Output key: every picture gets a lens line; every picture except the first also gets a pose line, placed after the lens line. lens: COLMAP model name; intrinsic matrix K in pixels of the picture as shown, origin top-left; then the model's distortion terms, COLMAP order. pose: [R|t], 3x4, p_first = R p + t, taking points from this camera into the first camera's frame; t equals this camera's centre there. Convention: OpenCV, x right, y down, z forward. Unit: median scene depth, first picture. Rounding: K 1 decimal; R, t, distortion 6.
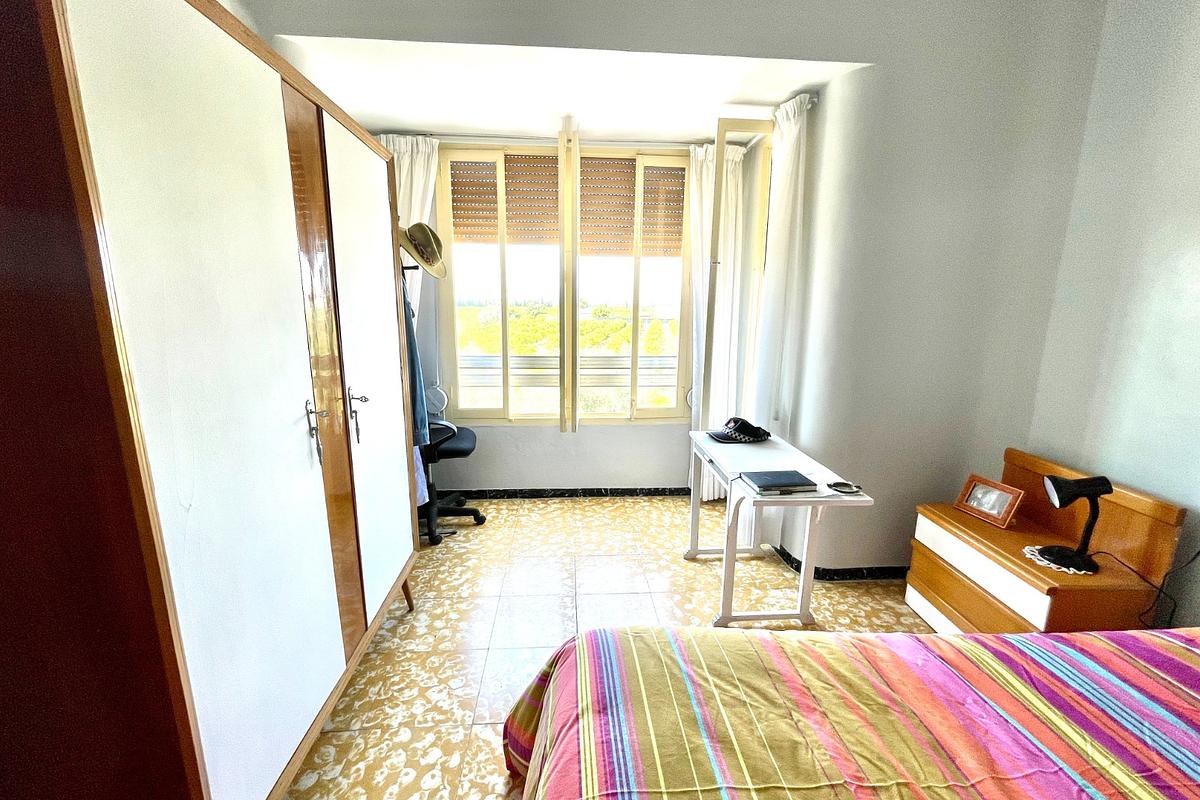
lens RADIAL K [[484.8, 0, 594.1], [0, 484.8, 398.5], [0, 0, 1]] dist [-0.006426, 0.003264]
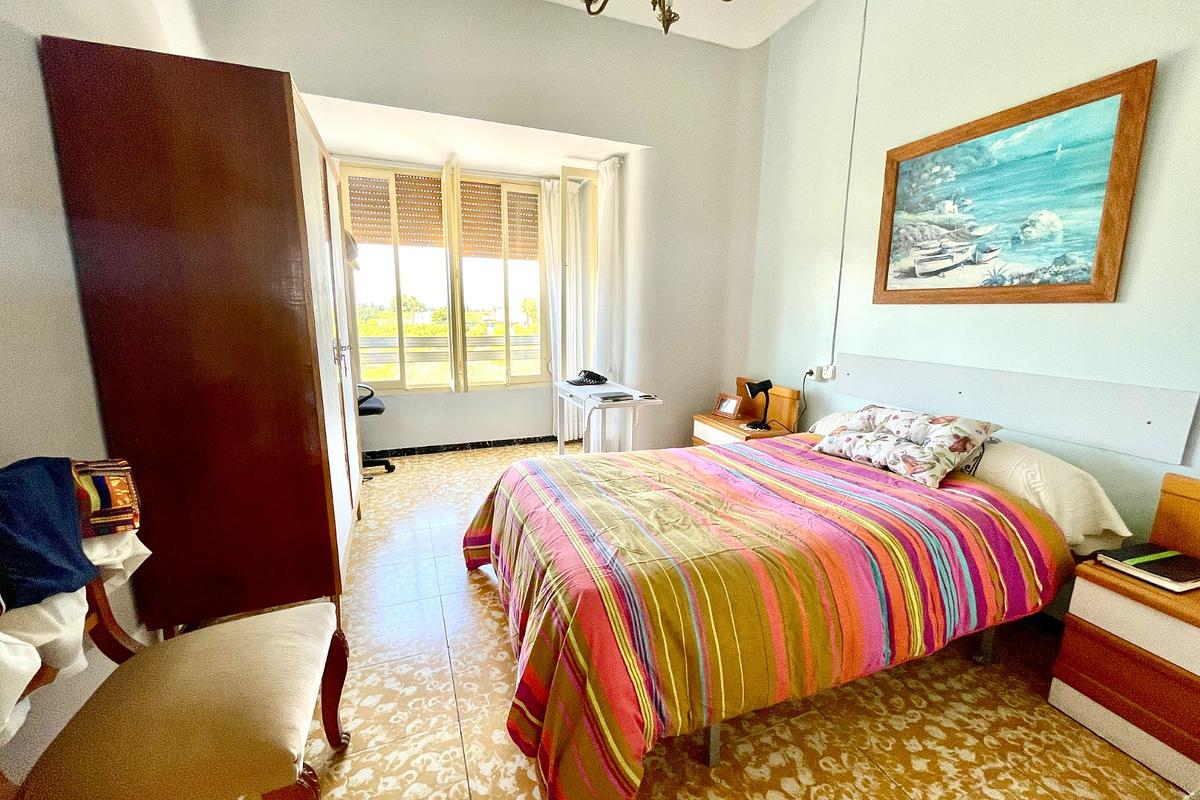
lens RADIAL K [[484.8, 0, 594.1], [0, 484.8, 398.5], [0, 0, 1]] dist [-0.006426, 0.003264]
pose [[0.949919, -0.054839, 0.307646, -0.117640], [0.057868, 0.998324, -0.000726, 0.107968], [-0.307091, 0.018493, 0.951501, -0.347056]]
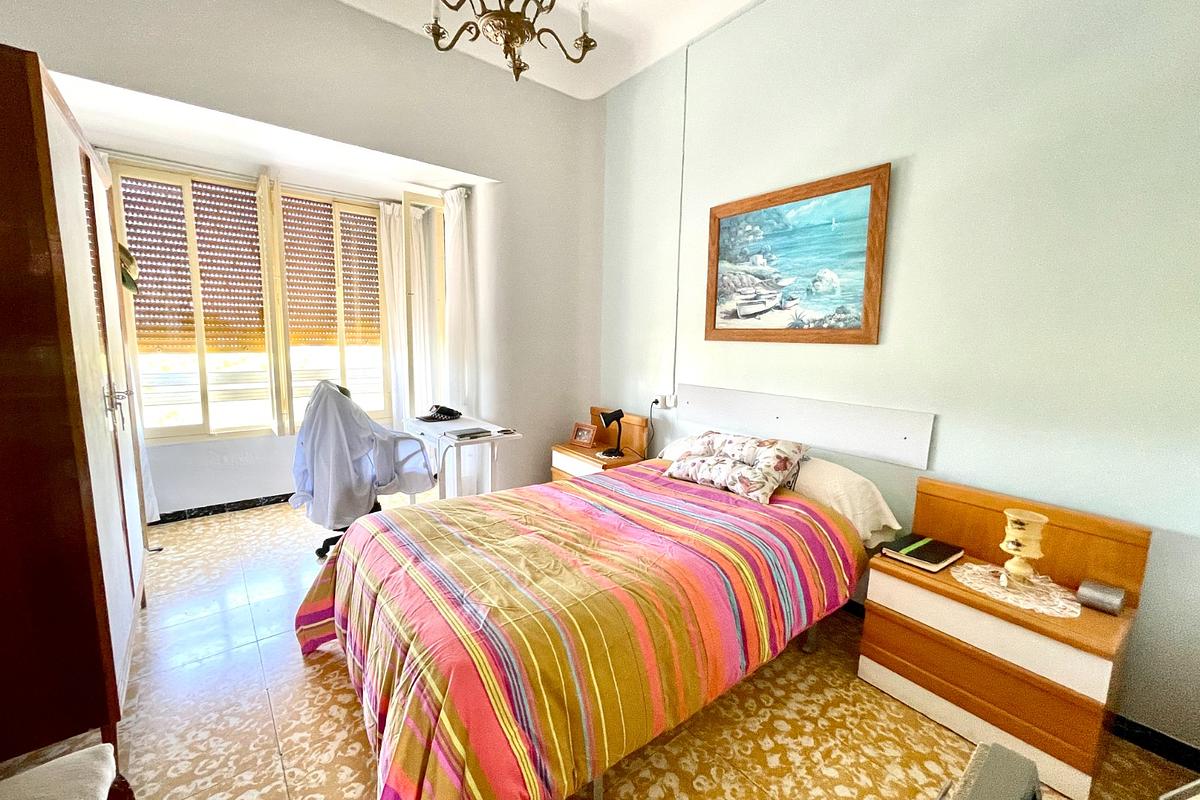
lens RADIAL K [[484.8, 0, 594.1], [0, 484.8, 398.5], [0, 0, 1]] dist [-0.006426, 0.003264]
pose [[0.809416, -0.068315, 0.583248, -0.126864], [0.100929, 0.994614, -0.023568, 0.083679], [-0.578497, 0.077943, 0.811952, -0.332055]]
